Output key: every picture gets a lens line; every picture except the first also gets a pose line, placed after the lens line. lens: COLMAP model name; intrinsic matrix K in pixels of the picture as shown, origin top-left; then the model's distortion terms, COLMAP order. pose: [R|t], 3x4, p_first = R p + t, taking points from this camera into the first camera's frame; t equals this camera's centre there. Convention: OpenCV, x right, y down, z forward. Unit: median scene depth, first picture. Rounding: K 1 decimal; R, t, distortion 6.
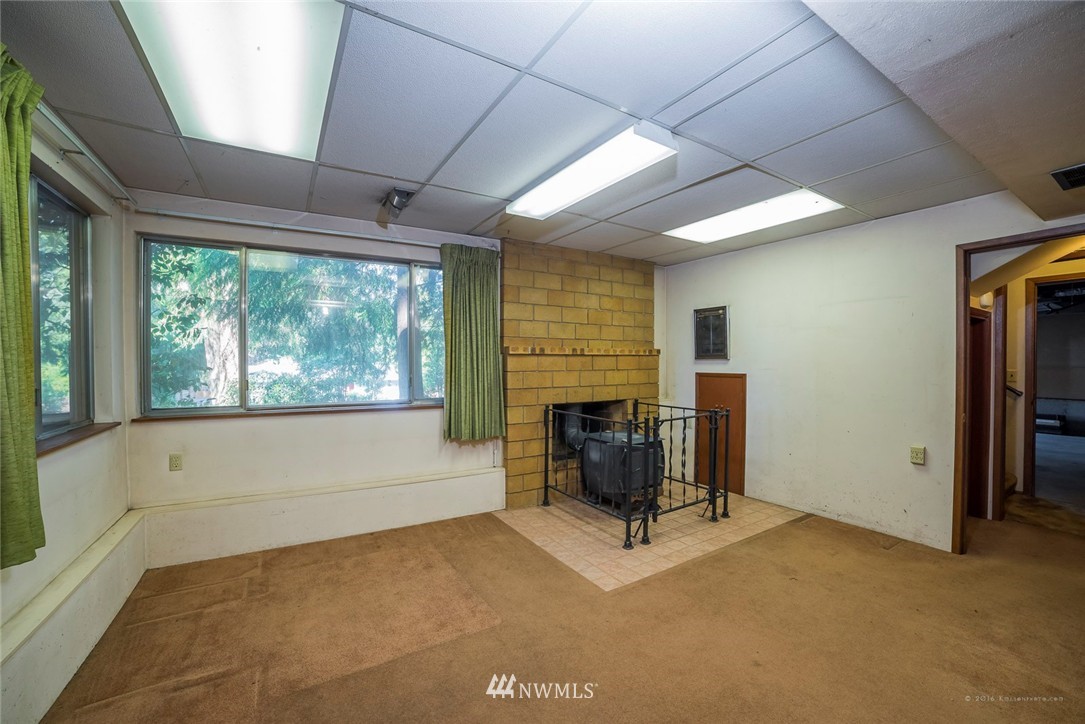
lens RADIAL K [[432.0, 0, 539.6], [0, 432.0, 362.5], [0, 0, 1]] dist [-0.094482, 0.029746]
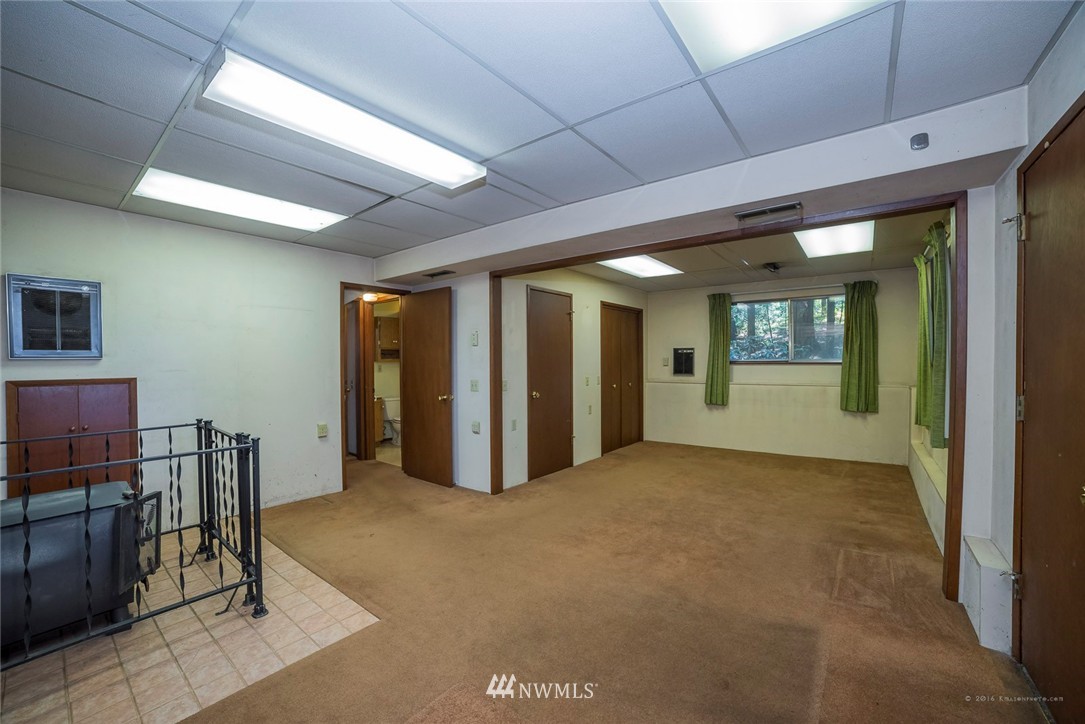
lens RADIAL K [[432.0, 0, 539.6], [0, 432.0, 362.5], [0, 0, 1]] dist [-0.094482, 0.029746]
pose [[-0.332181, -0.001158, 0.943215, -0.619709], [0.008209, 0.999958, 0.004119, 0.003716], [-0.943180, 0.009111, -0.332158, 0.779866]]
